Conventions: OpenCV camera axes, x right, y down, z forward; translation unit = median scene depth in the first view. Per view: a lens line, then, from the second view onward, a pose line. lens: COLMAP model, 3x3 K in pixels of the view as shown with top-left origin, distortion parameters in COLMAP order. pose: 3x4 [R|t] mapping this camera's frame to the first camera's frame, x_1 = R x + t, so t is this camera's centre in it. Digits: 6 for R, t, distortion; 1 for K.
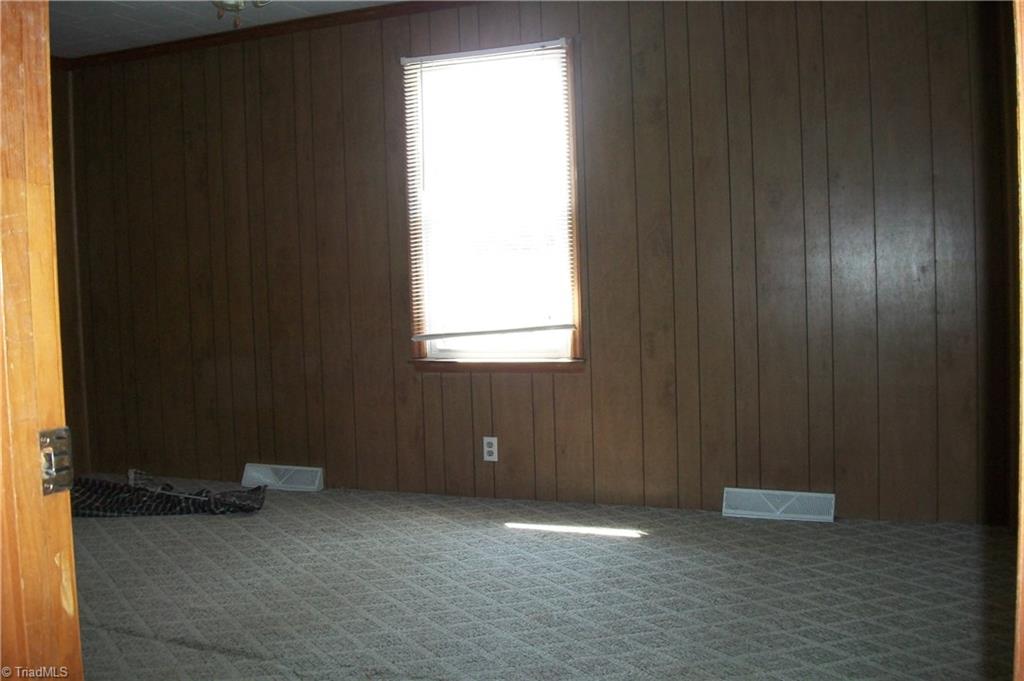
lens RADIAL K [[977.5, 0, 516.0], [0, 977.5, 334.1], [0, 0, 1]] dist [-0.140801, 0.080870]
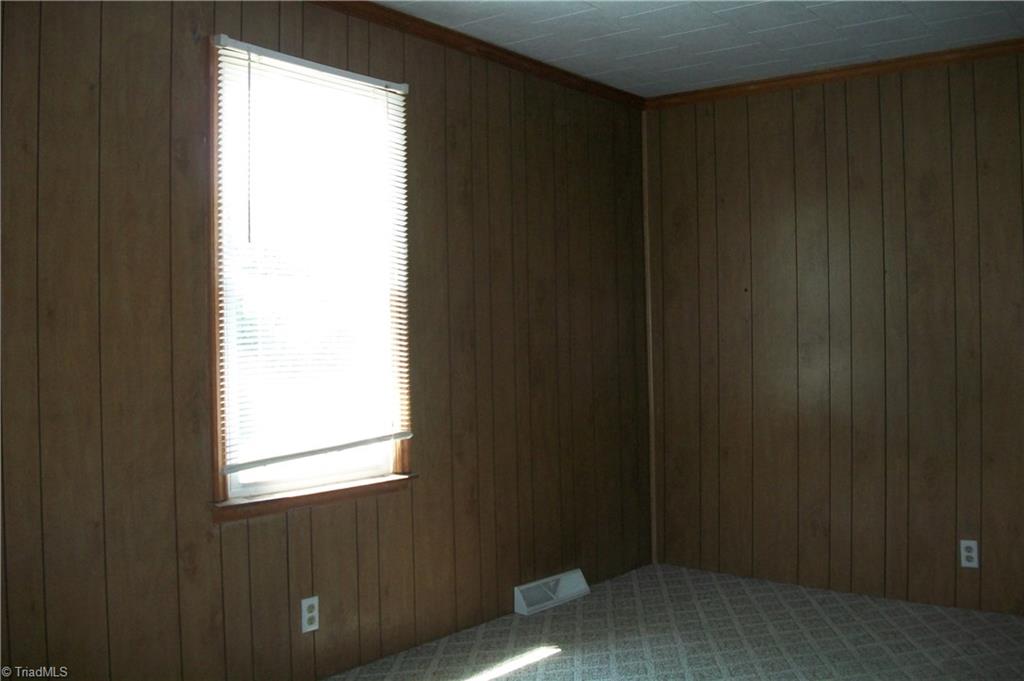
lens RADIAL K [[977.5, 0, 516.0], [0, 977.5, 334.1], [0, 0, 1]] dist [-0.140801, 0.080870]
pose [[0.288849, 0.034708, 0.956745, -0.695437], [0.062710, 0.996511, -0.055084, -0.040172], [-0.955319, 0.075908, 0.285664, 0.672765]]
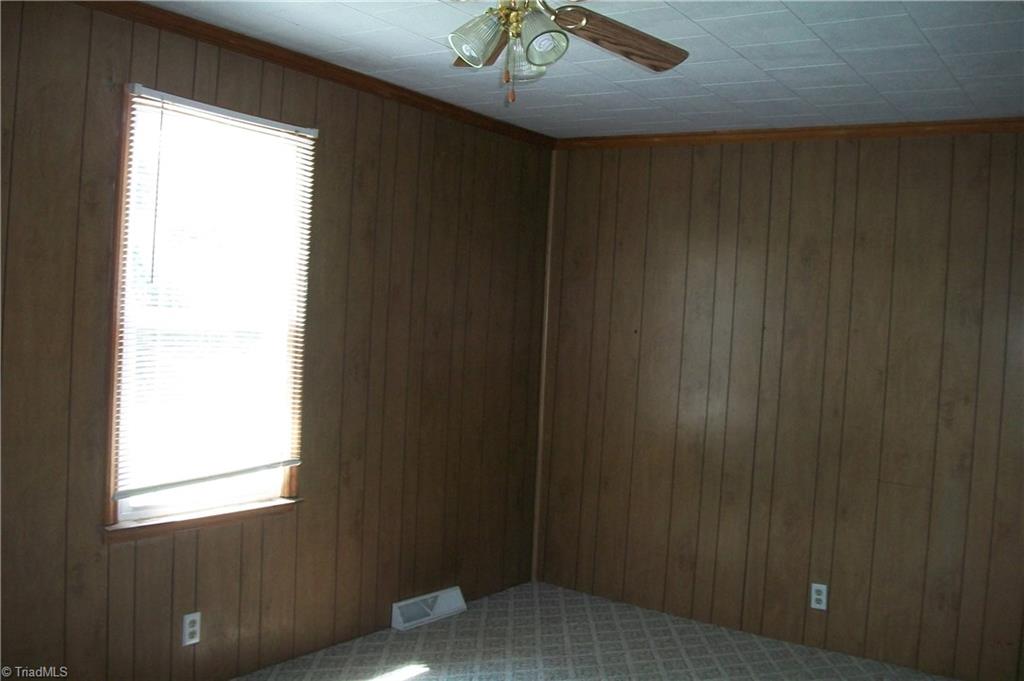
lens RADIAL K [[977.5, 0, 516.0], [0, 977.5, 334.1], [0, 0, 1]] dist [-0.140801, 0.080870]
pose [[0.217115, 0.027813, 0.975750, -0.737595], [-0.004079, 0.999611, -0.027585, -0.097084], [-0.976138, 0.002009, 0.217144, 0.621892]]
